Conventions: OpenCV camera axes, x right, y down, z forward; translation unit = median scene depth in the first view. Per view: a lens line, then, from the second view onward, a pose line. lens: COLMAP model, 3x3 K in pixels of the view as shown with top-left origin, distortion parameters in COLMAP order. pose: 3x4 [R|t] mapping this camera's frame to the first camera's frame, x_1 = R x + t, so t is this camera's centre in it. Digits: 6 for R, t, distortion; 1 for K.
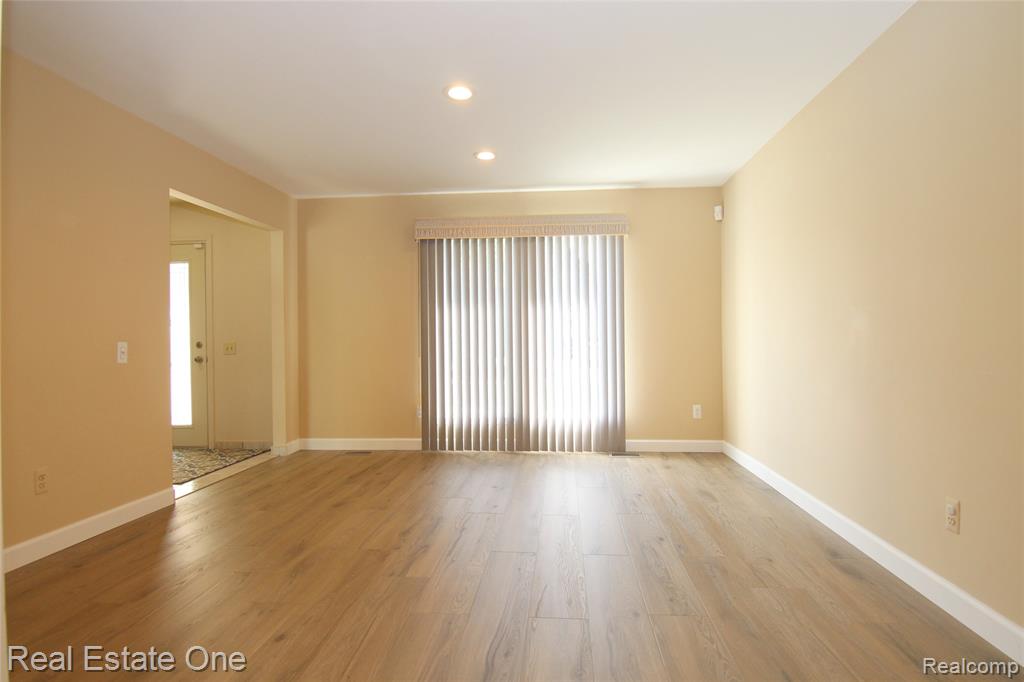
lens RADIAL K [[518.3, 0, 511.5], [0, 518.3, 342.8], [0, 0, 1]] dist [-0.015114, -0.003553]
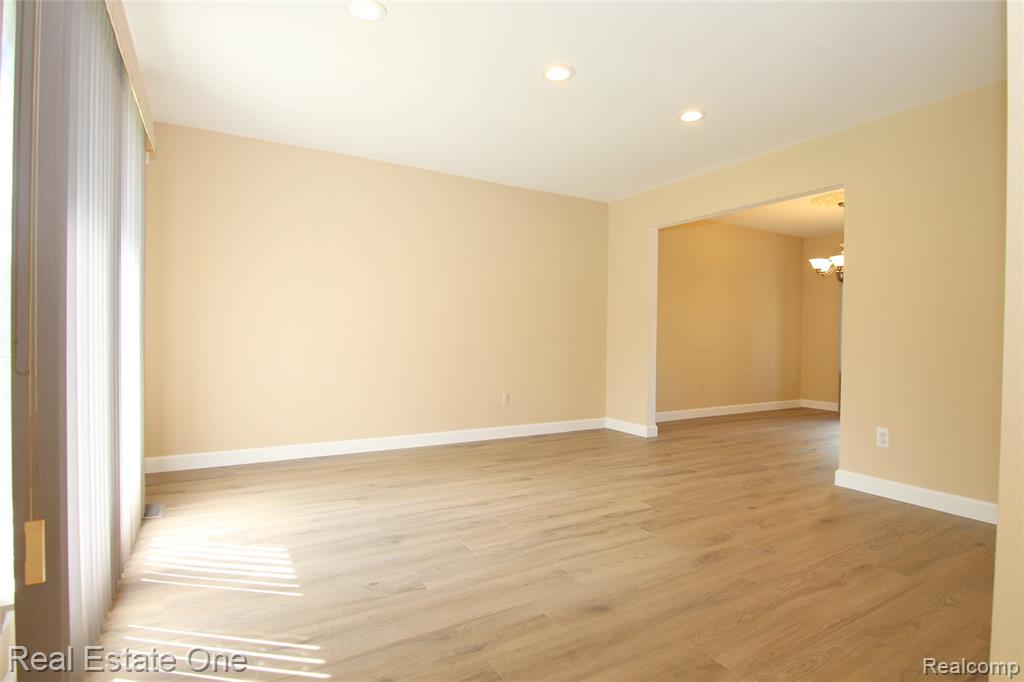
lens RADIAL K [[518.3, 0, 511.5], [0, 518.3, 338.5], [0, 0, 1]] dist [-0.015114, -0.003553]
pose [[-0.563733, -0.007681, 0.825921, -0.988237], [-0.007314, 0.999964, 0.004308, 0.013509], [-0.825925, -0.003612, -0.563769, 1.845950]]
